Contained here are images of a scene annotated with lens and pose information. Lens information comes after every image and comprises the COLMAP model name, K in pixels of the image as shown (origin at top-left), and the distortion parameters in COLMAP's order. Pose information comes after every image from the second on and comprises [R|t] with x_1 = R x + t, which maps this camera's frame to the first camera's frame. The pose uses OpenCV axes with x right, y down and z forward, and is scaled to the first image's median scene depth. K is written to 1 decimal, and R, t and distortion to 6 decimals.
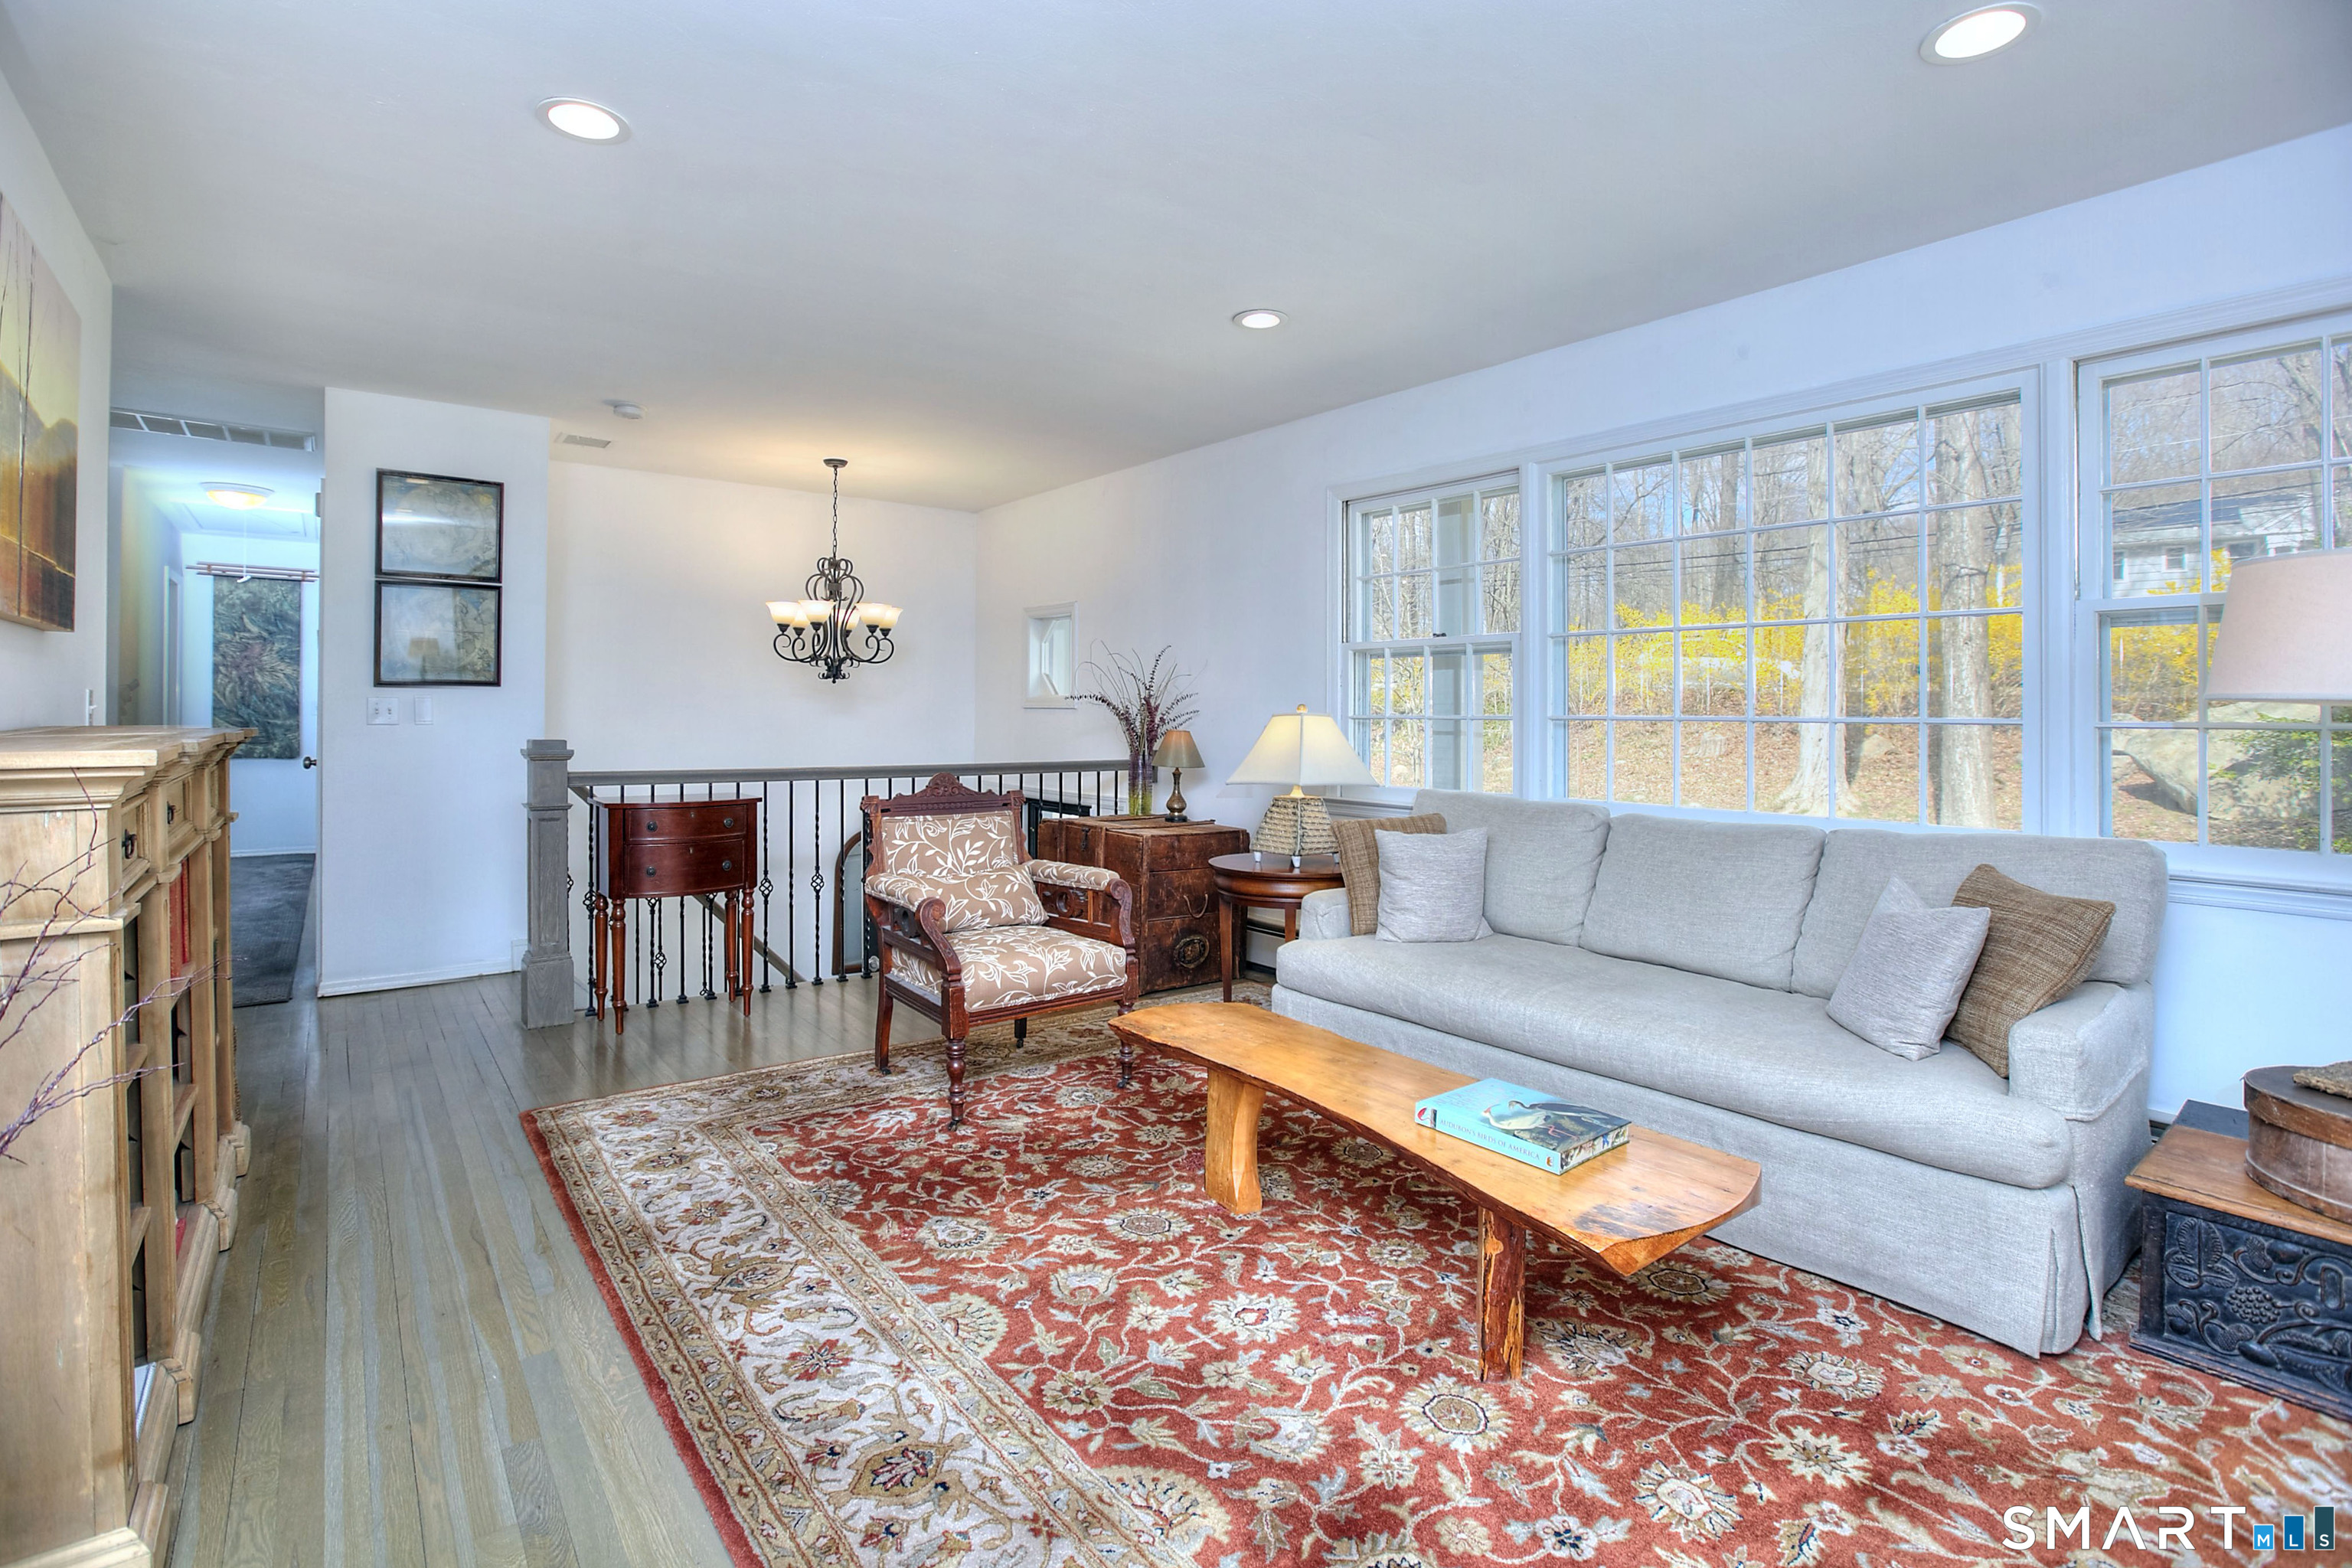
lens RADIAL K [[1079.2, 0, 1135.0], [0, 1079.2, 704.7], [0, 0, 1]] dist [-0.034076, 0.008705]
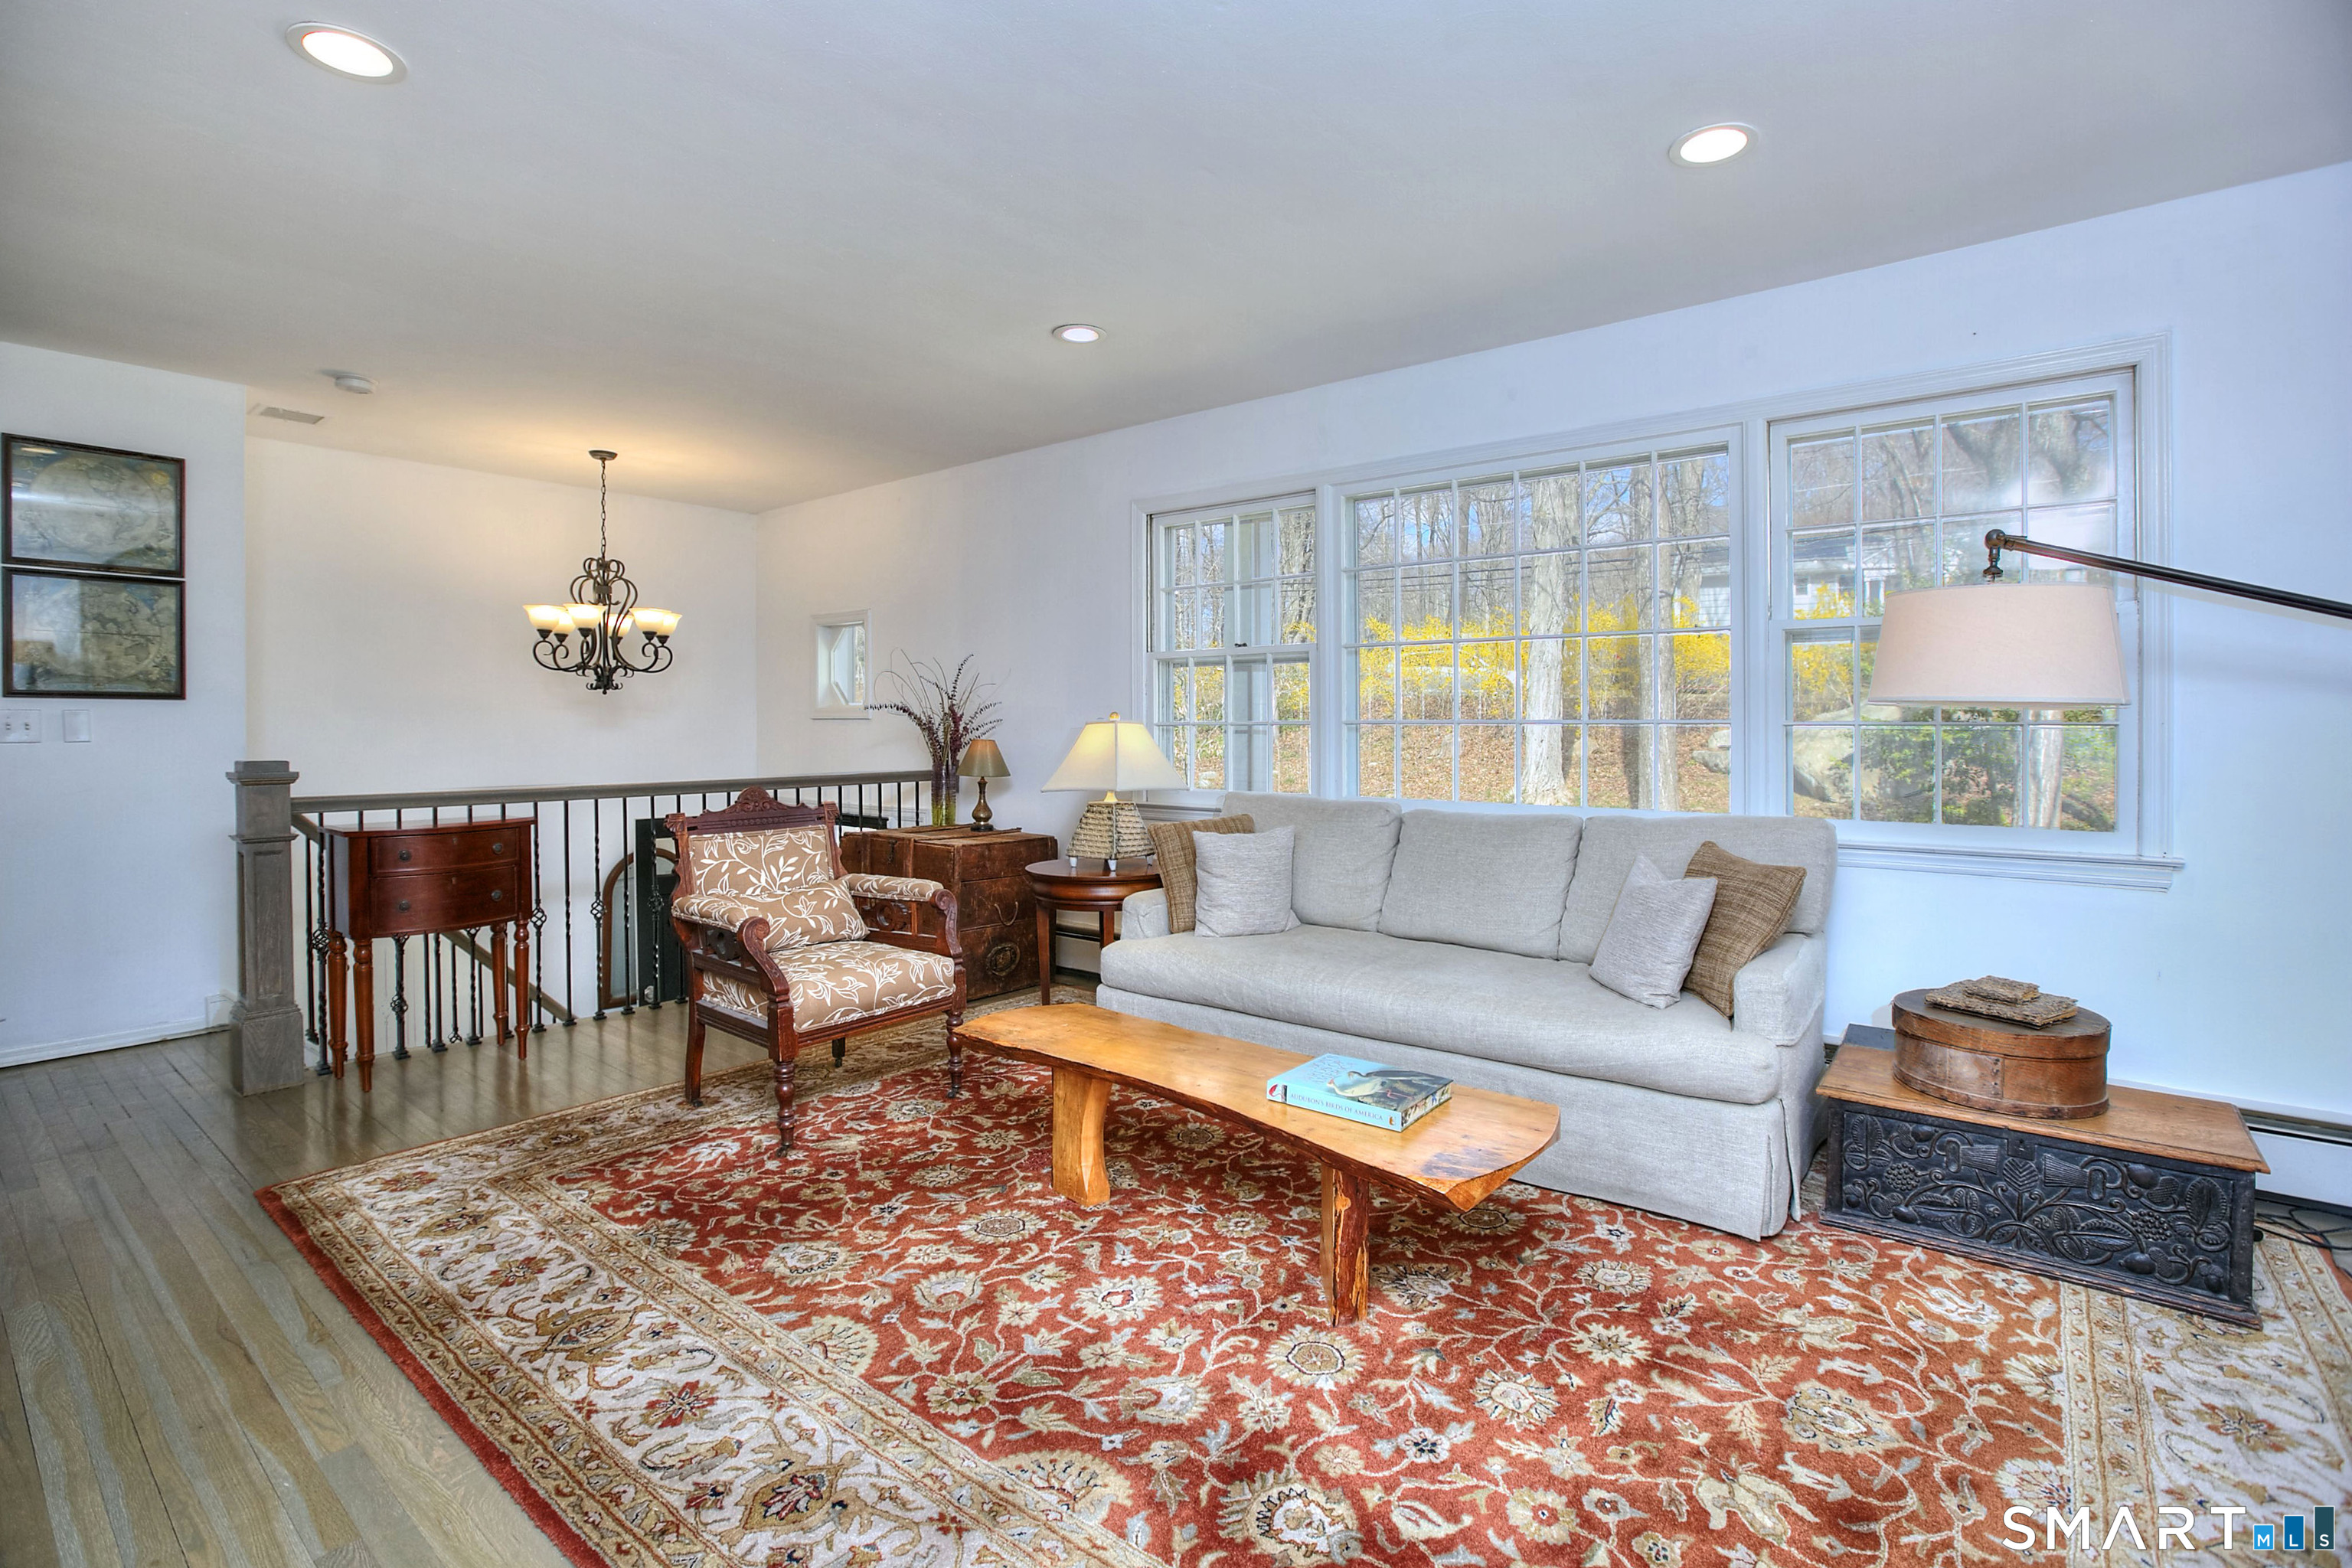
lens RADIAL K [[1079.2, 0, 1177.1], [0, 1079.2, 726.2], [0, 0, 1]] dist [-0.034076, 0.008705]
pose [[0.968429, -0.011338, 0.249031, -0.078789], [0.008401, 0.999882, 0.012852, 0.000651], [-0.249147, -0.010354, 0.968410, -0.018498]]
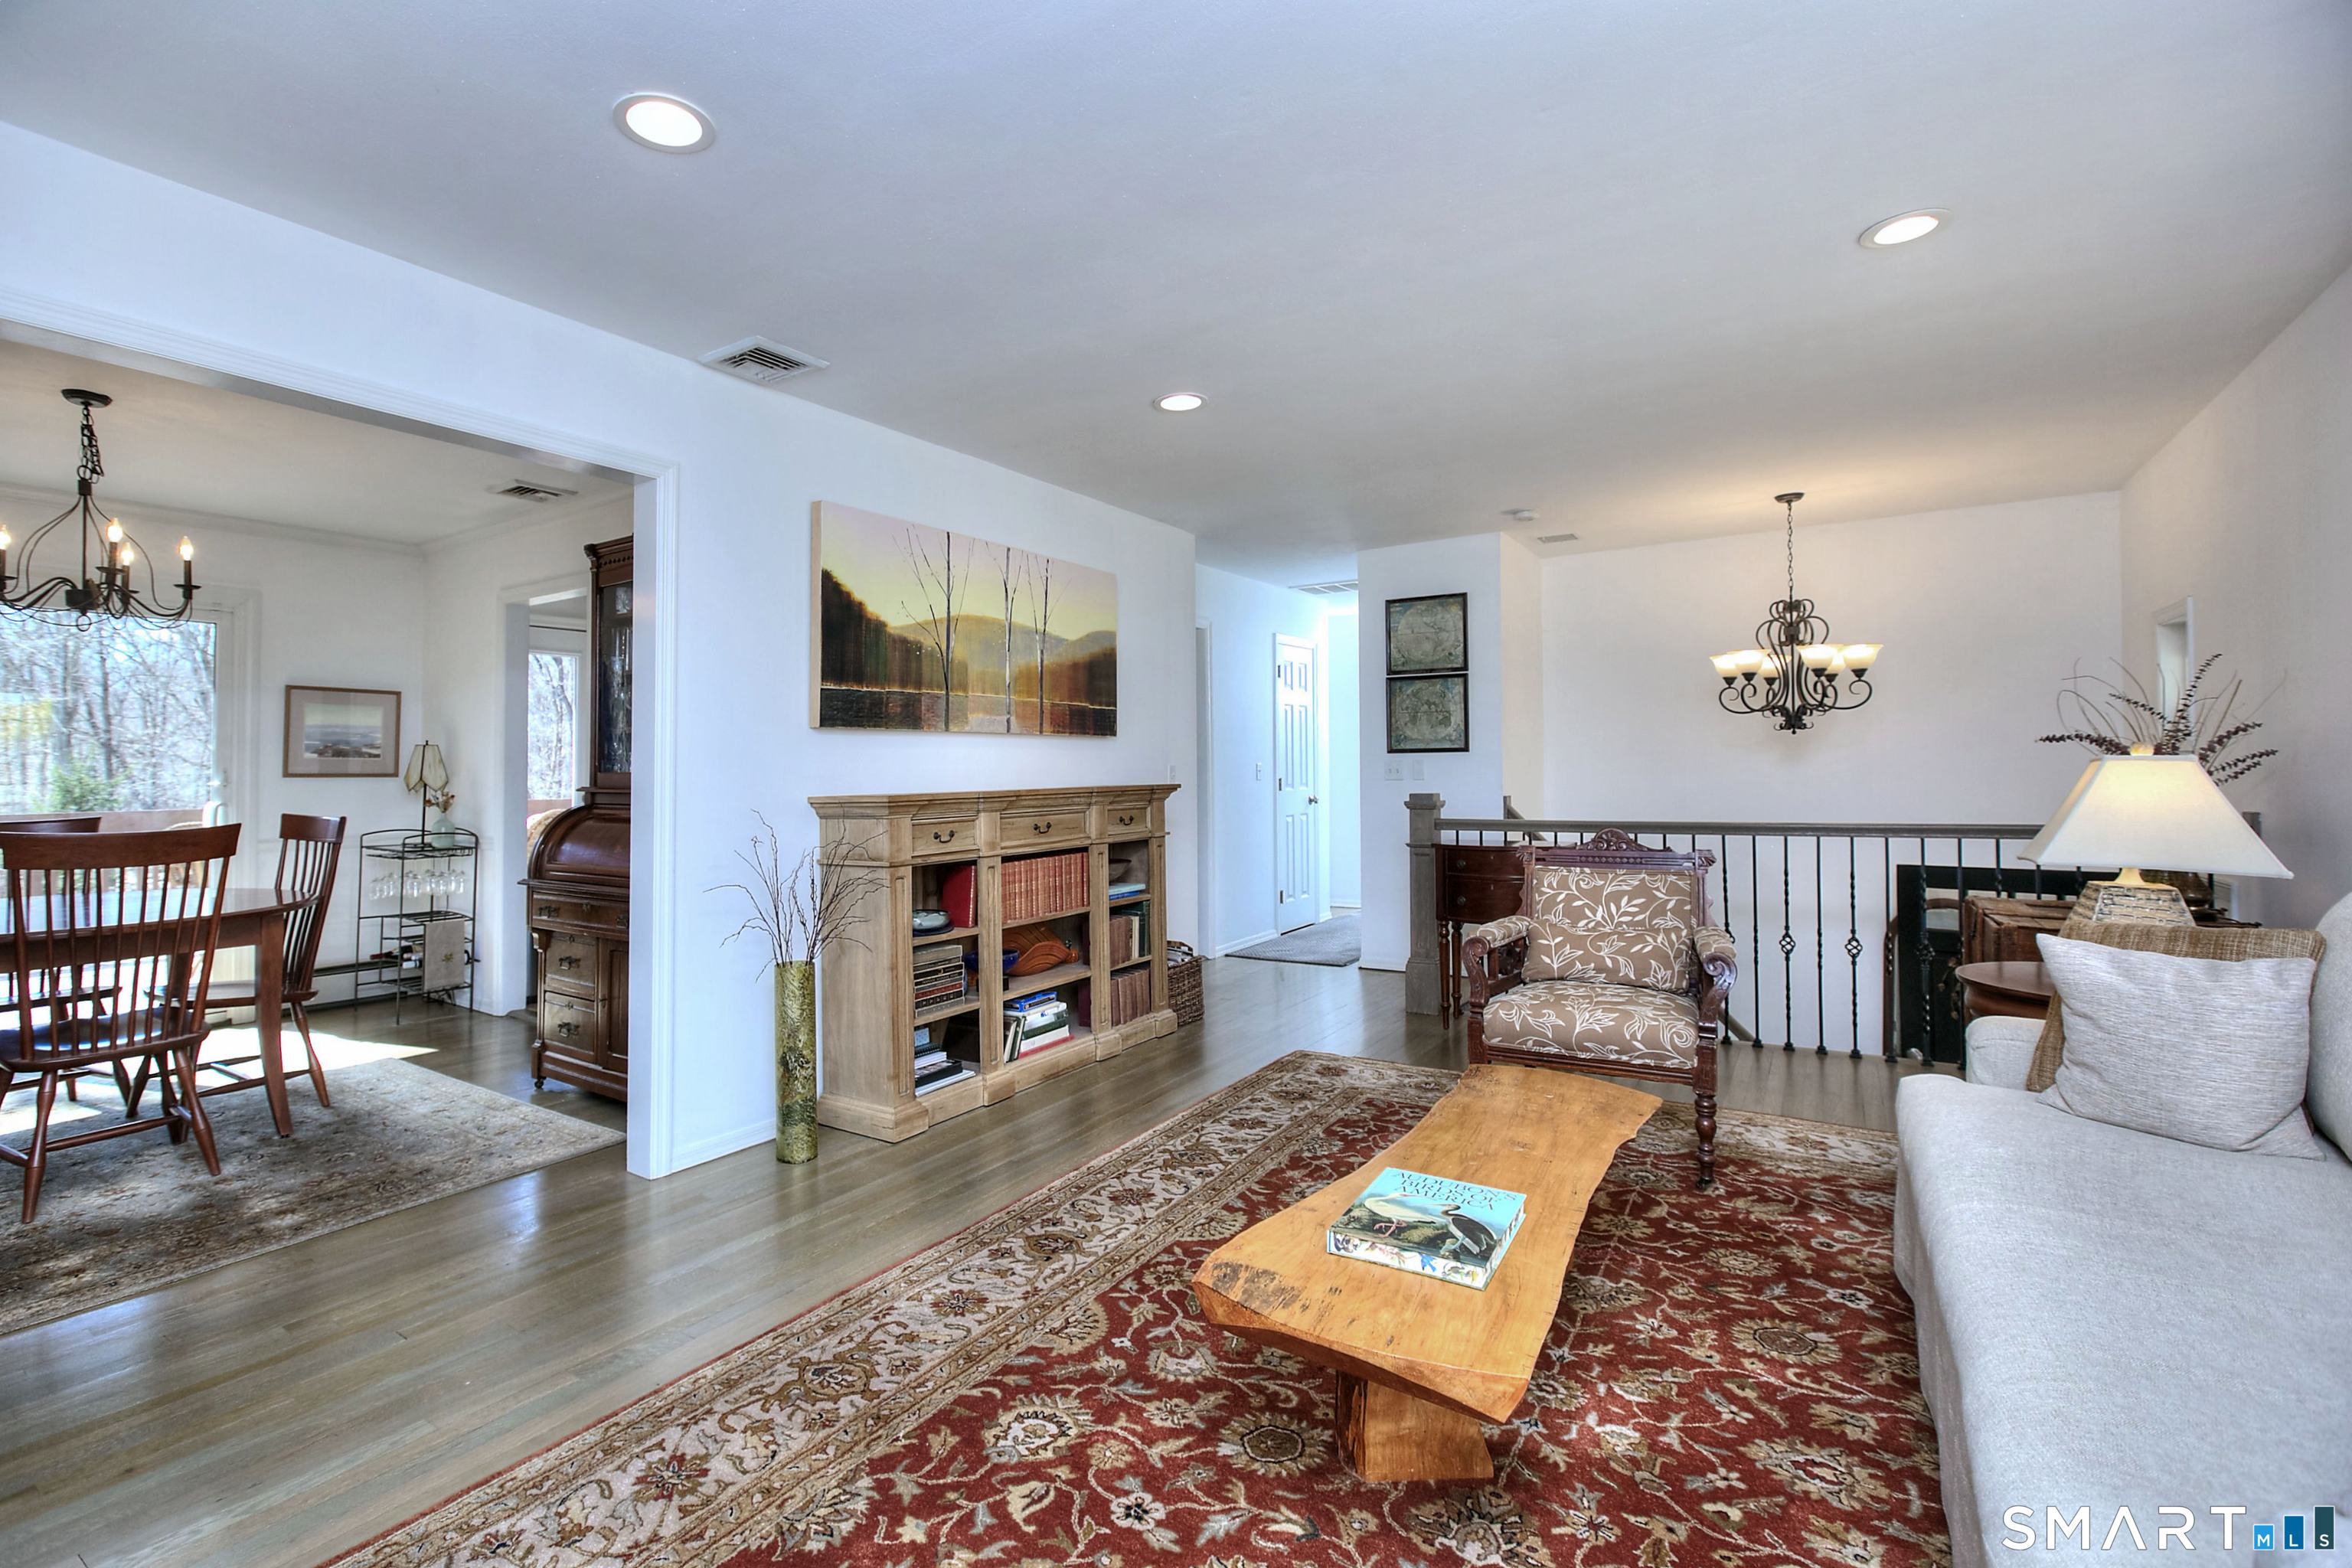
lens RADIAL K [[1079.2, 0, 1160.1], [0, 1079.2, 741.6], [0, 0, 1]] dist [-0.034076, 0.008705]
pose [[0.344023, -0.043146, -0.937969, 0.968700], [0.025364, 0.999006, -0.036650, 0.016743], [0.938618, -0.011182, 0.344776, 0.419101]]
